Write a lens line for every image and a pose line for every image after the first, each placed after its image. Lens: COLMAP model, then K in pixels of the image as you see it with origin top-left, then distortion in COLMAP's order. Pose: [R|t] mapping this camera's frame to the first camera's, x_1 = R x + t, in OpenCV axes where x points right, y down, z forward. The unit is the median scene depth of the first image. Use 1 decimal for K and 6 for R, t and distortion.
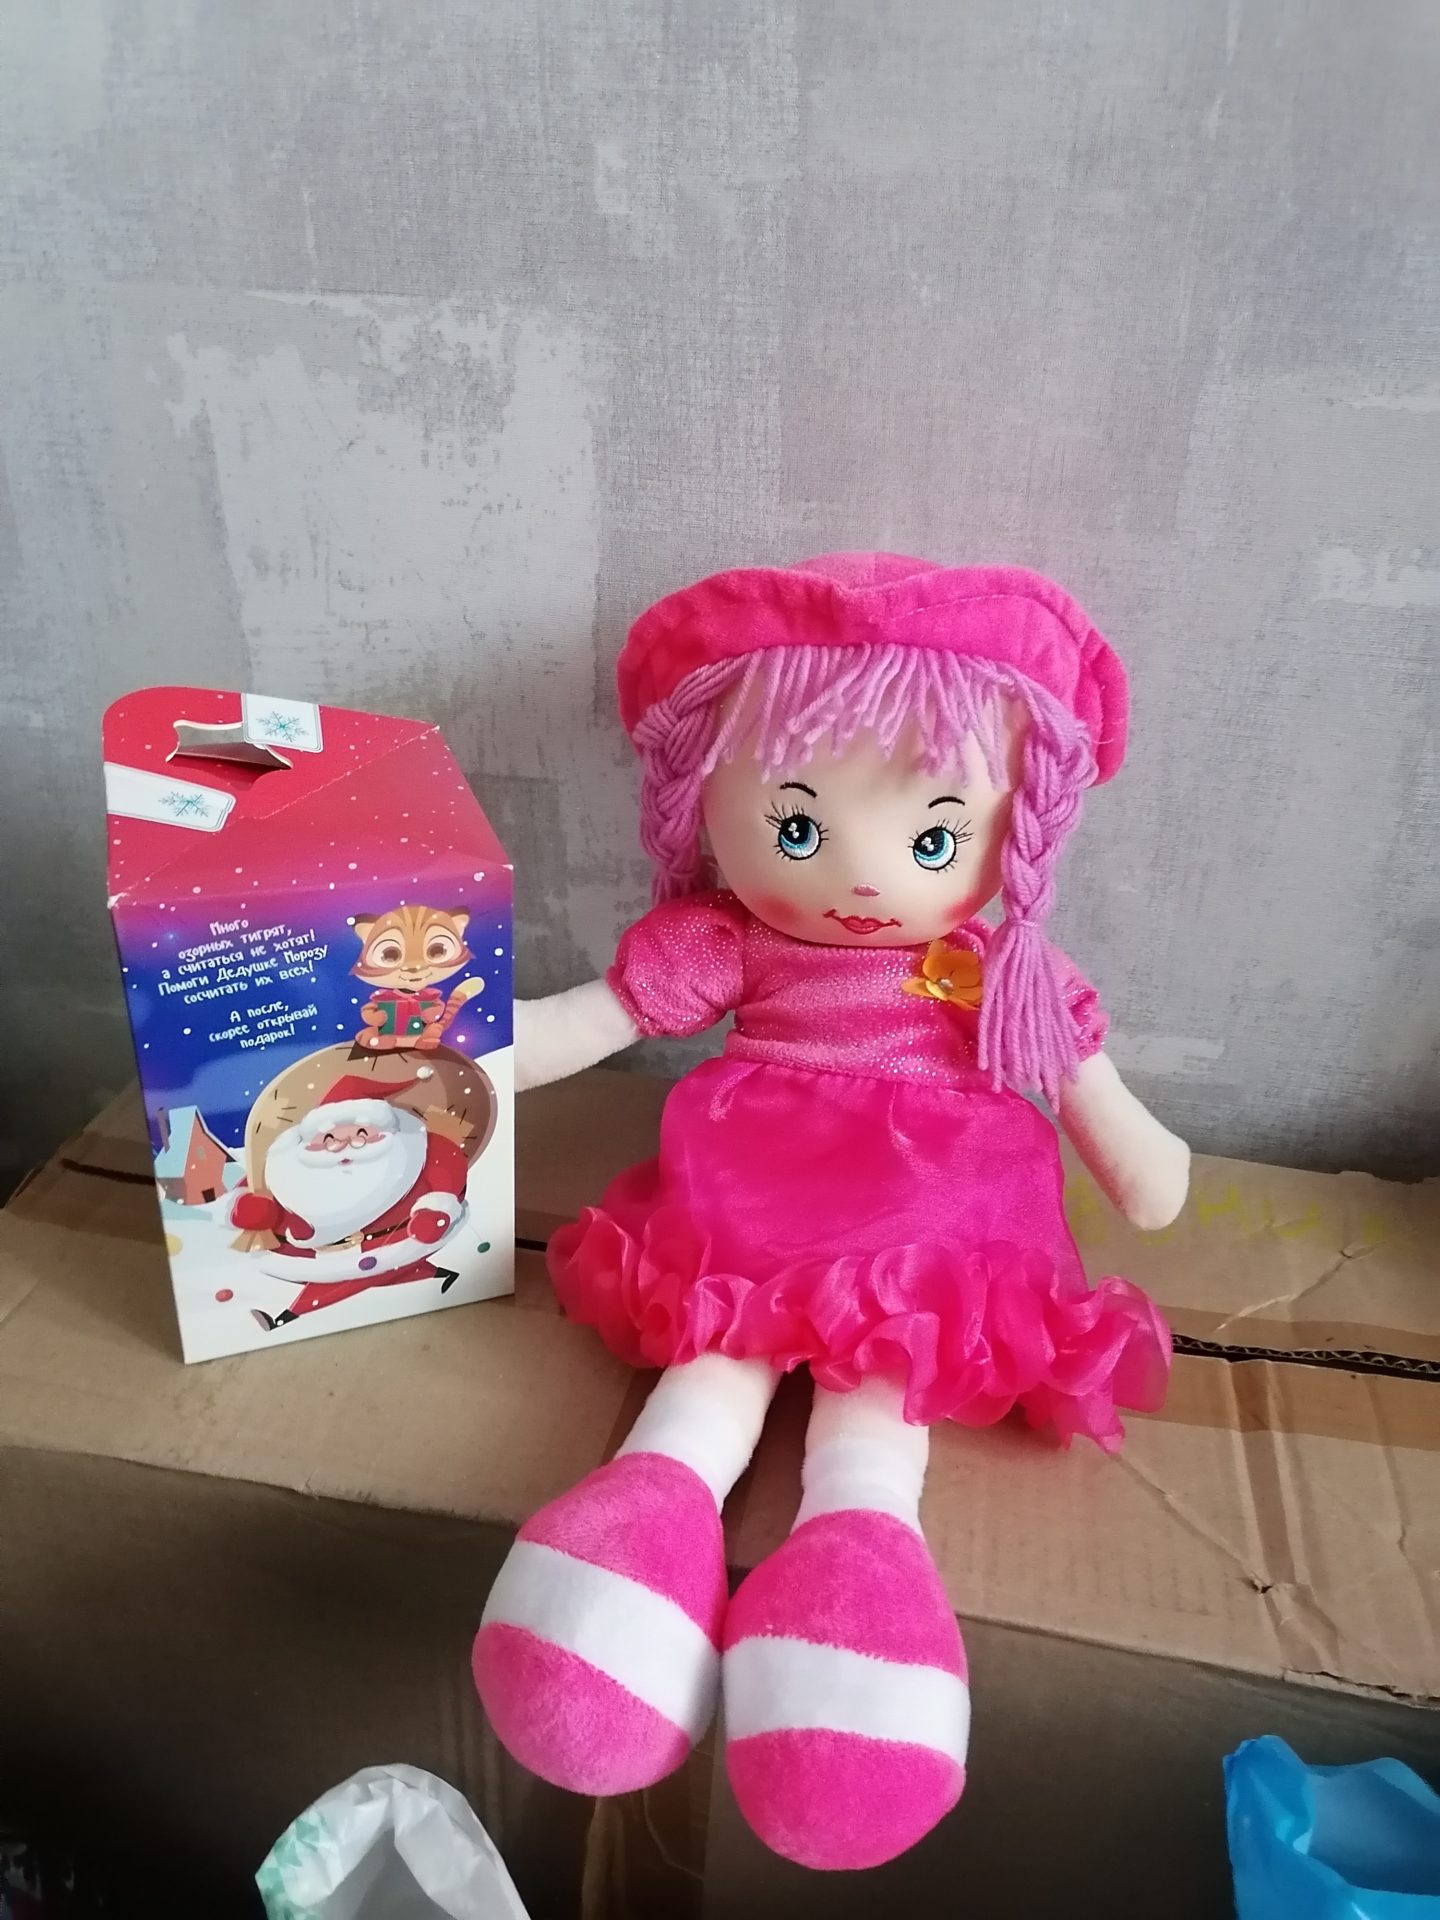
lens RADIAL K [[1459.2, 0, 734.8], [0, 1459.2, 959.7], [0, 0, 1]] dist [0.102595, -0.133395]
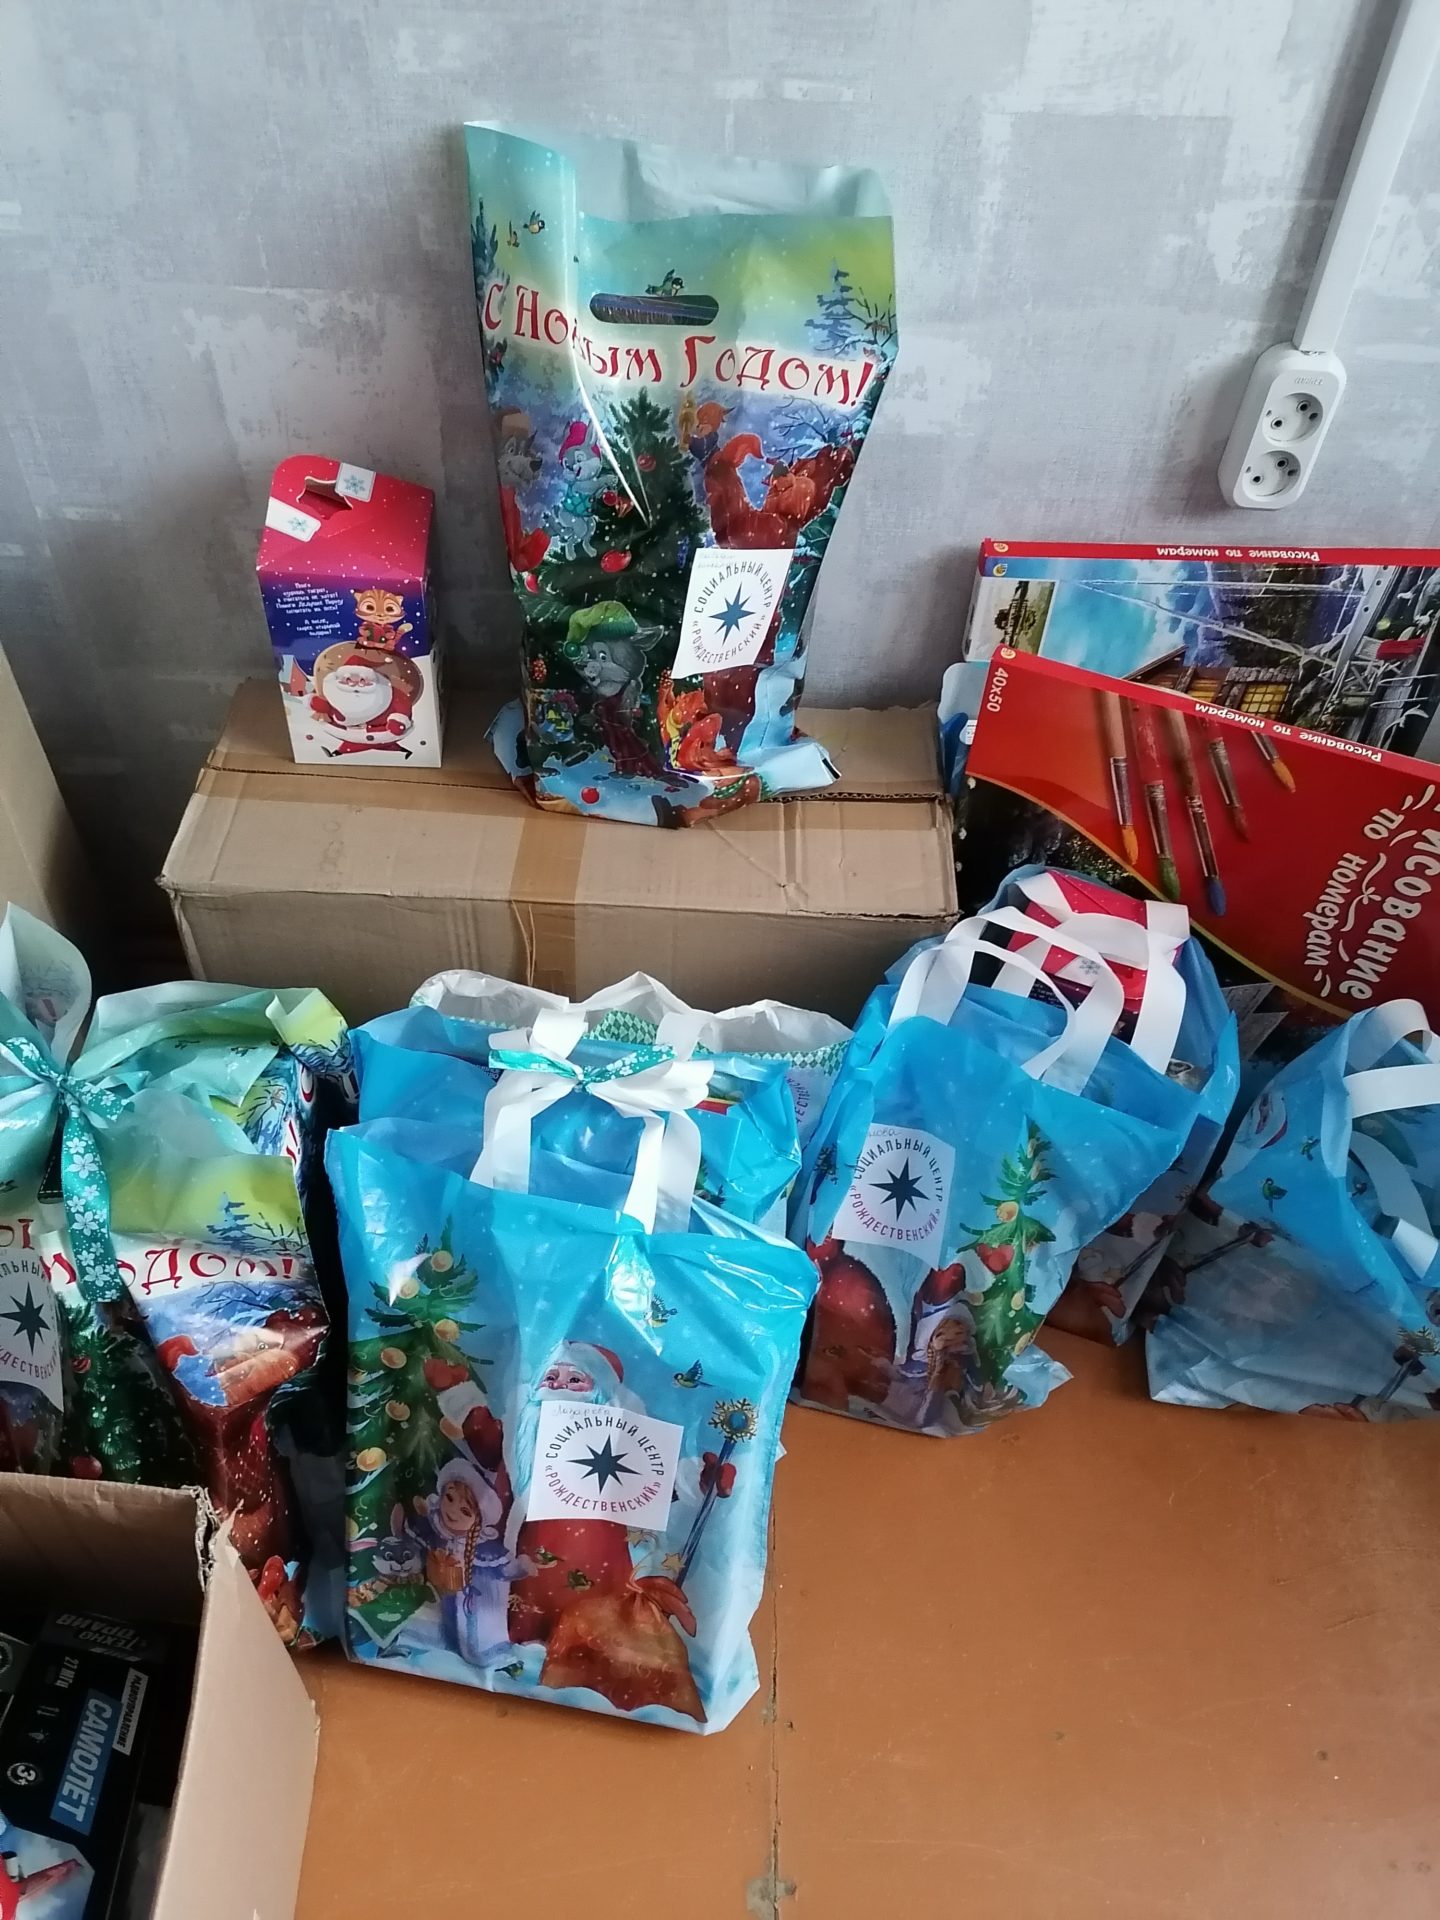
lens RADIAL K [[1459.2, 0, 734.8], [0, 1459.2, 959.7], [0, 0, 1]] dist [0.102595, -0.133395]
pose [[0.985757, -0.120417, 0.117400, -0.029542], [0.076487, 0.942717, 0.324708, -0.217836], [-0.149775, -0.311103, 0.938500, -1.075305]]
